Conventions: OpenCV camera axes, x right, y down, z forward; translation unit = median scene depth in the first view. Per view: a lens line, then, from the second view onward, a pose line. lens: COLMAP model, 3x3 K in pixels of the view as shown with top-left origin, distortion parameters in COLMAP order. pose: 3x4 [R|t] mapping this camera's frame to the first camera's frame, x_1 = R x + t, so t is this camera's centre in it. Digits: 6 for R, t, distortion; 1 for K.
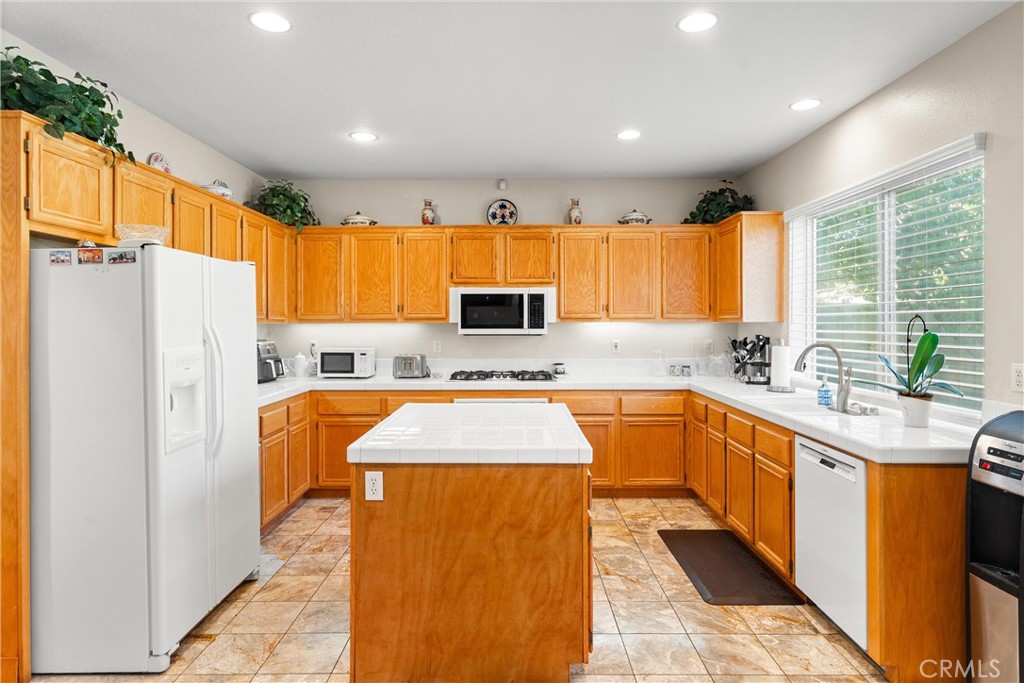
lens RADIAL K [[579.6, 0, 511.8], [0, 579.6, 322.5], [0, 0, 1]] dist [-0.001739, -0.001477]
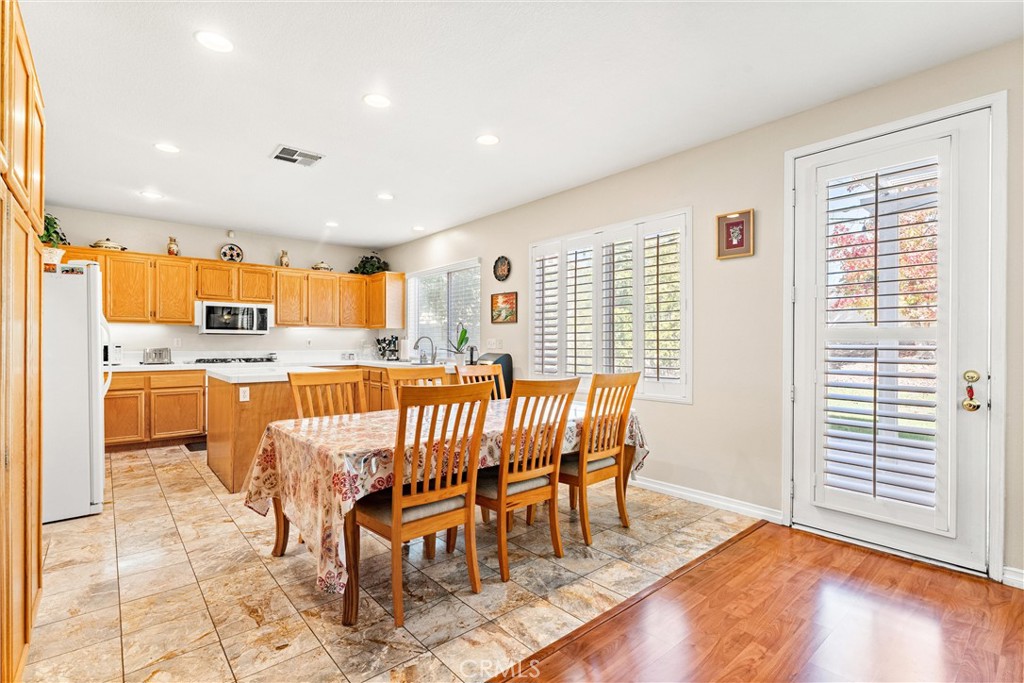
lens RADIAL K [[470.3, 0, 512.0], [0, 470.3, 342.5], [0, 0, 1]] dist [-0.001853, -0.000161]
pose [[0.750289, 0.005221, 0.661089, -0.289286], [-0.003268, 0.999986, -0.004189, 0.046176], [-0.661102, 0.000982, 0.750296, -0.408324]]
